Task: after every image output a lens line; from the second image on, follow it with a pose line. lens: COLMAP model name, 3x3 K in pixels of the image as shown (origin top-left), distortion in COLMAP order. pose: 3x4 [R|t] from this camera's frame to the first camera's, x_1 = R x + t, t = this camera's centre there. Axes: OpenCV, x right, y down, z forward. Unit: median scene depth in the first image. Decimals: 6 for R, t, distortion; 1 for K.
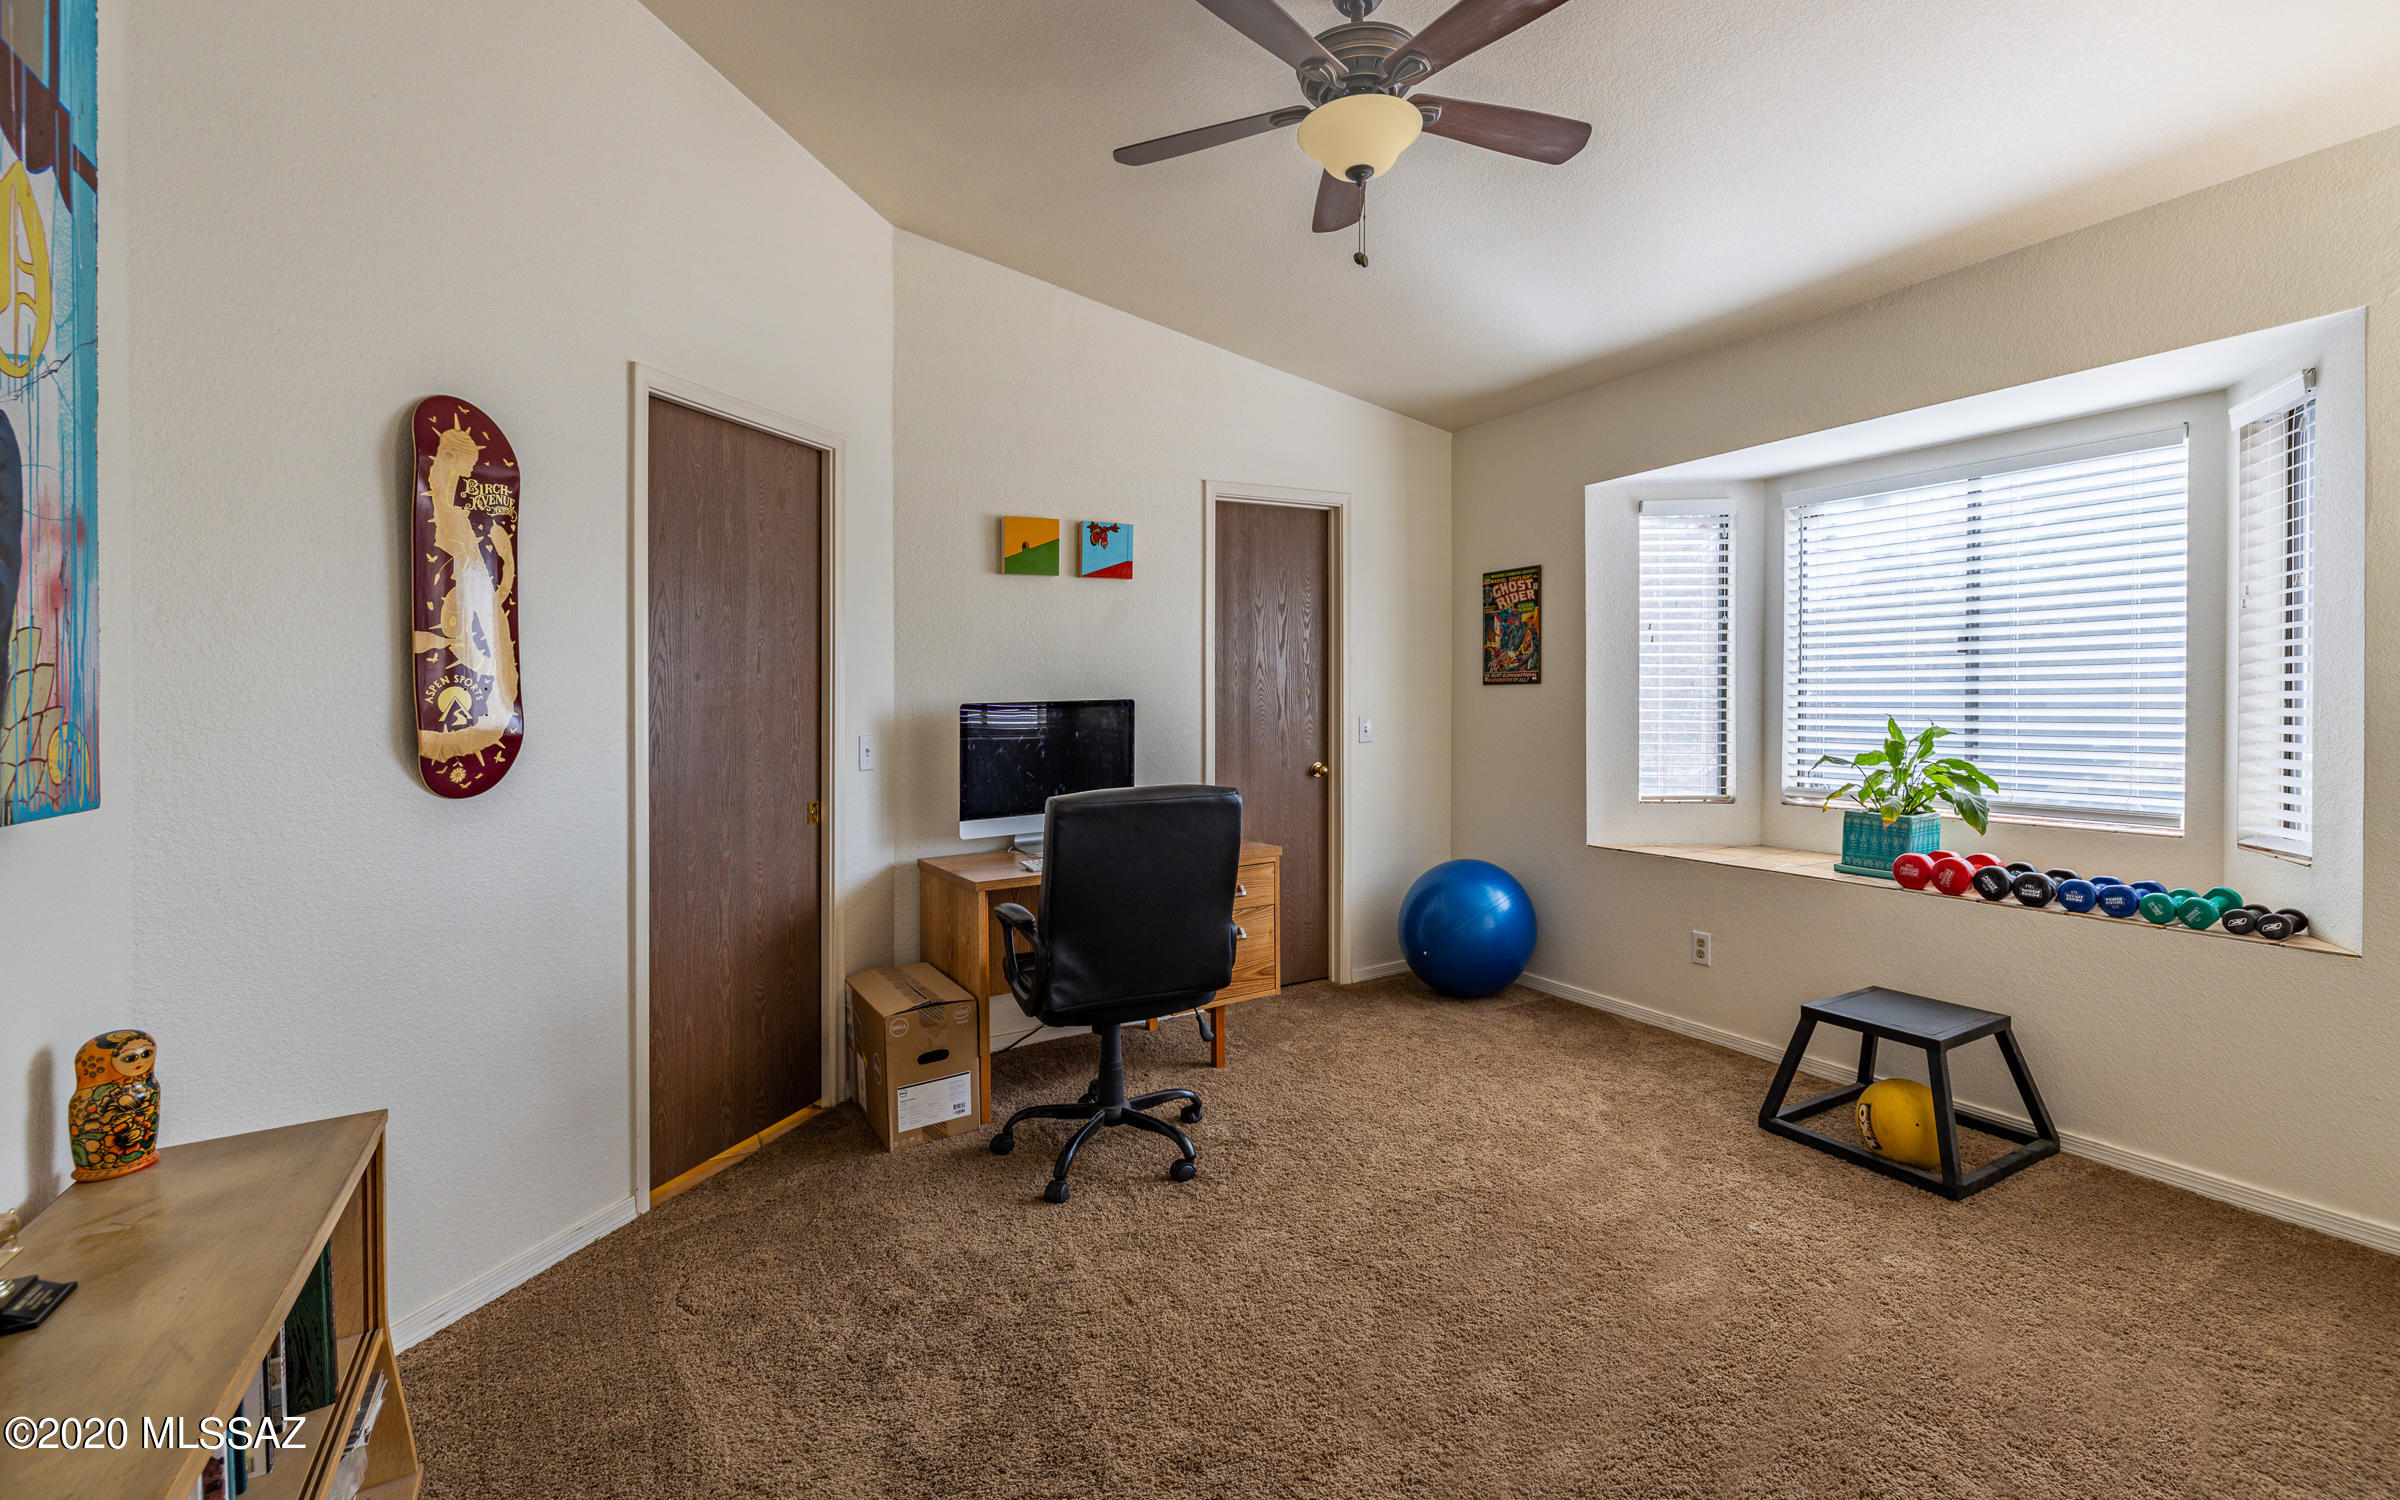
lens RADIAL K [[1053.6, 0, 1206.2], [0, 1053.6, 698.2], [0, 0, 1]] dist [0.000207, 0.000272]
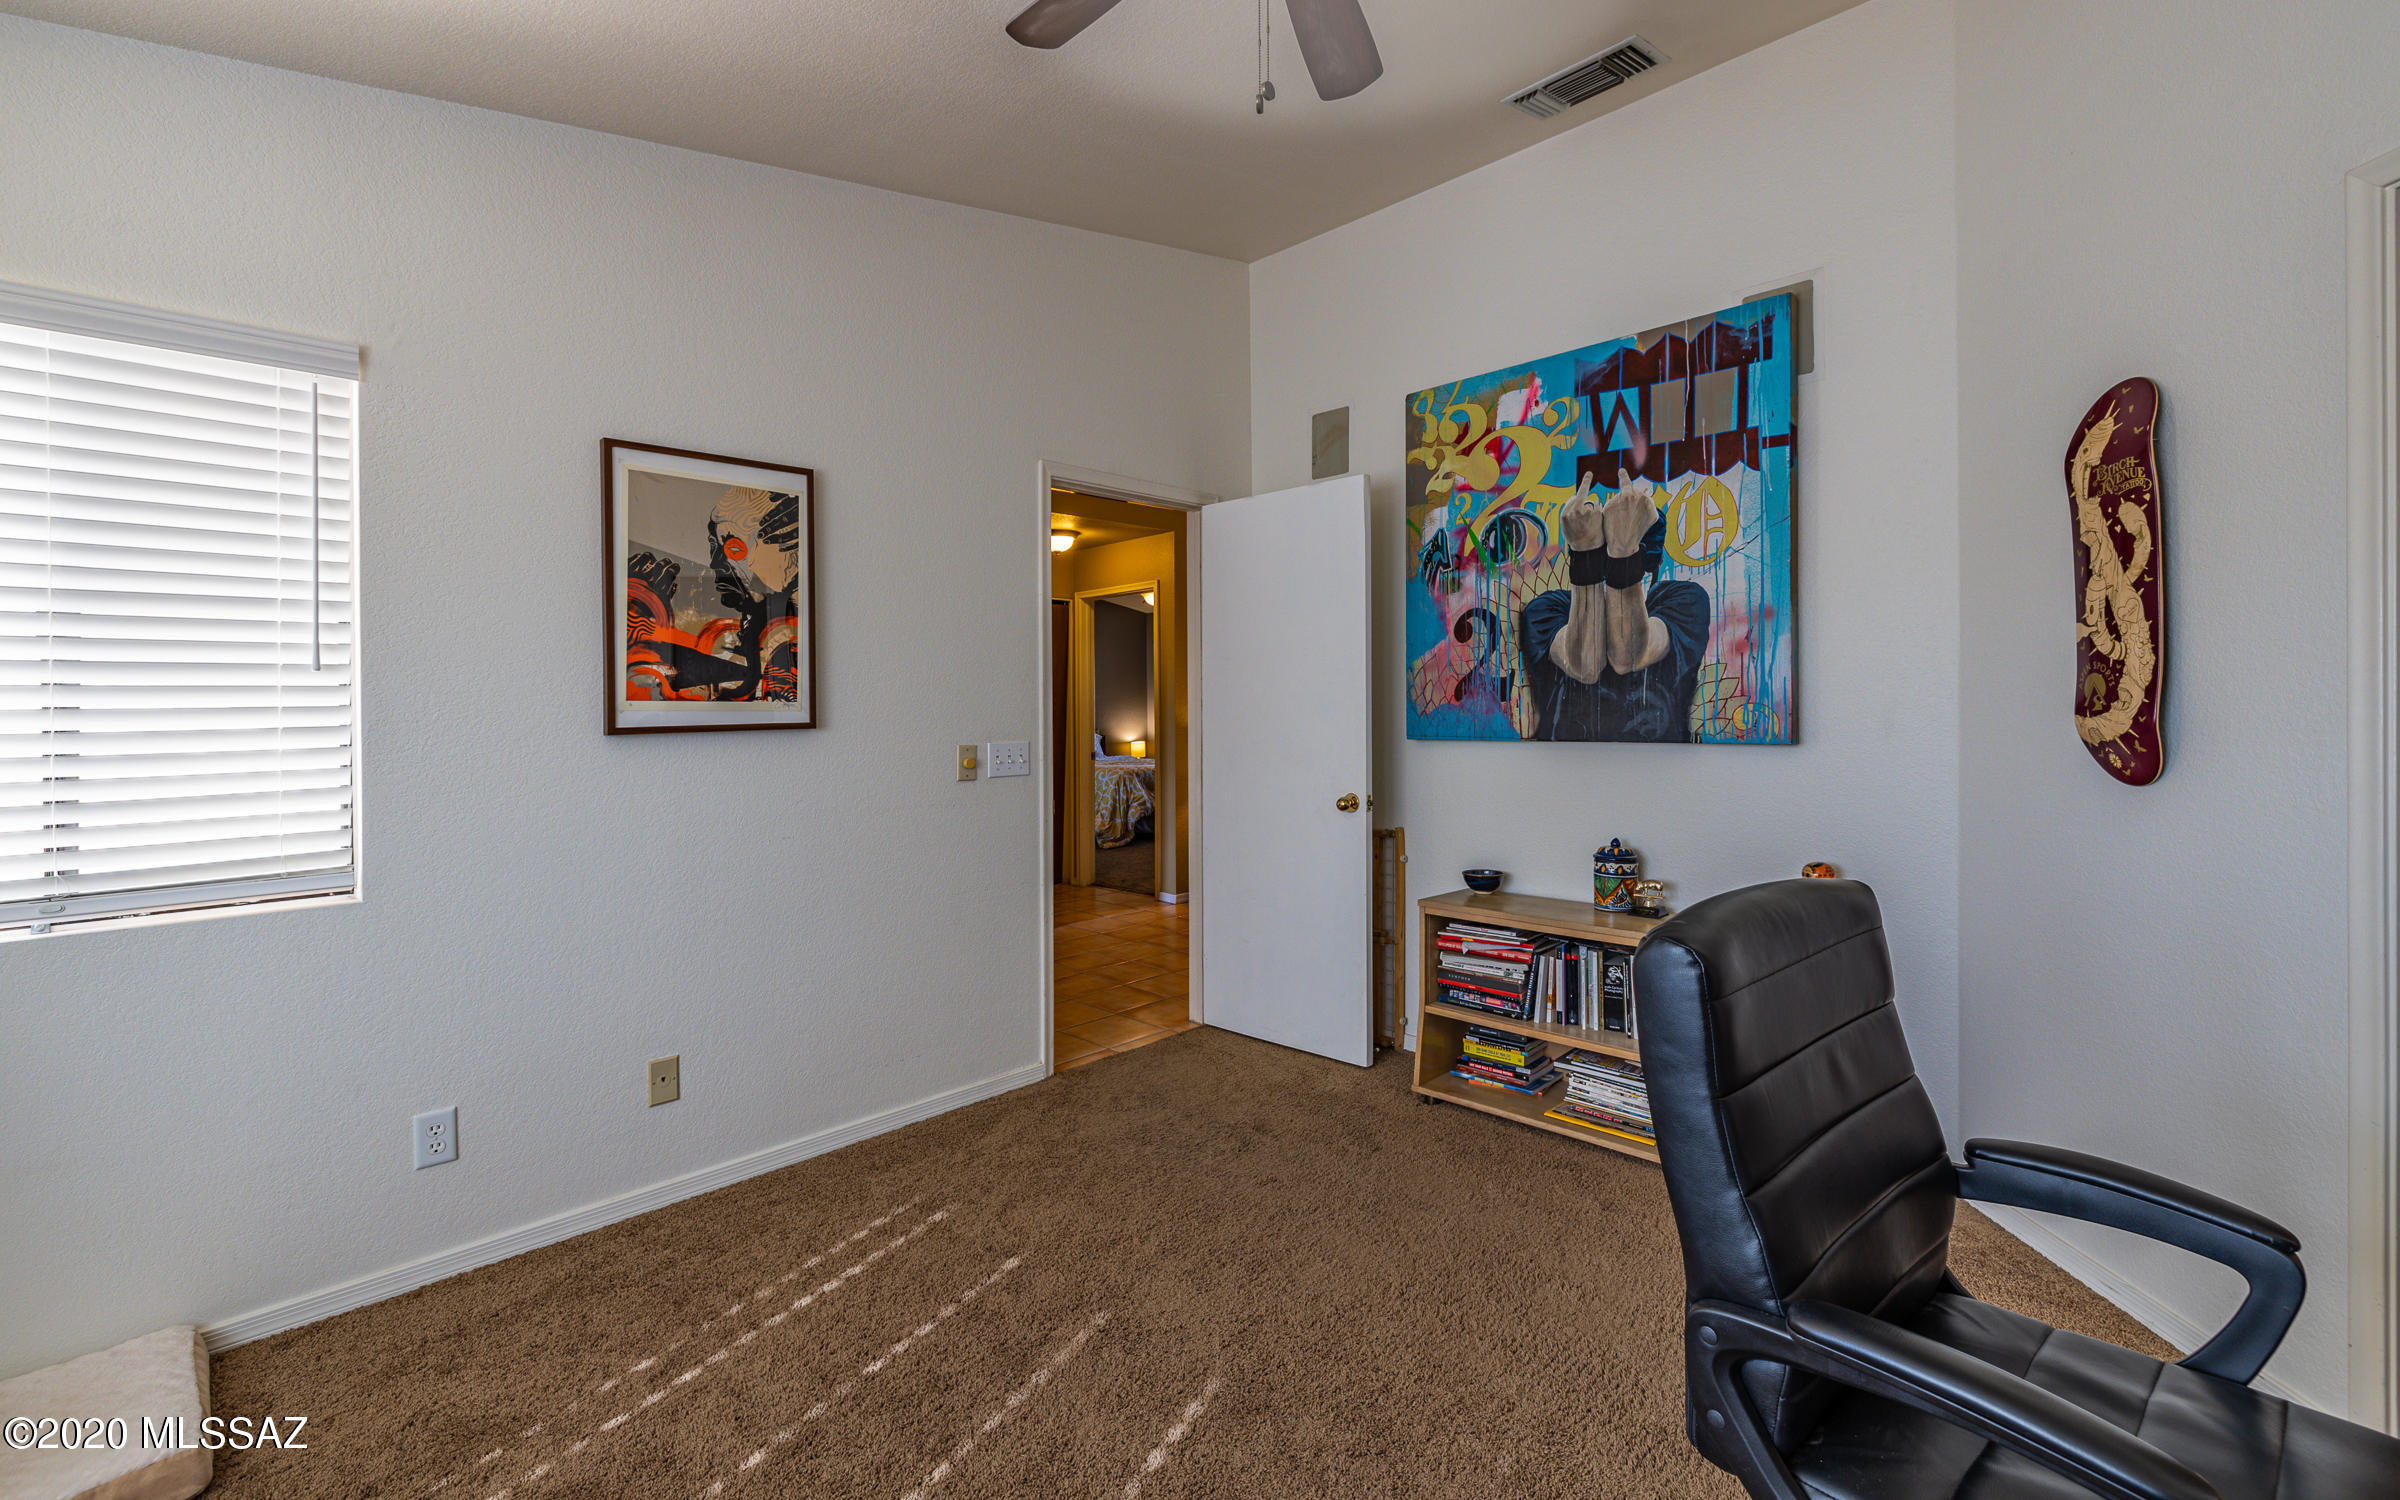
lens RADIAL K [[1053.6, 0, 1206.2], [0, 1053.6, 698.2], [0, 0, 1]] dist [0.000207, 0.000272]
pose [[-0.965535, 0.005277, -0.260218, 0.382442], [0.006553, 0.999970, -0.004036, 0.011685], [0.260189, -0.005602, -0.965541, 1.732449]]
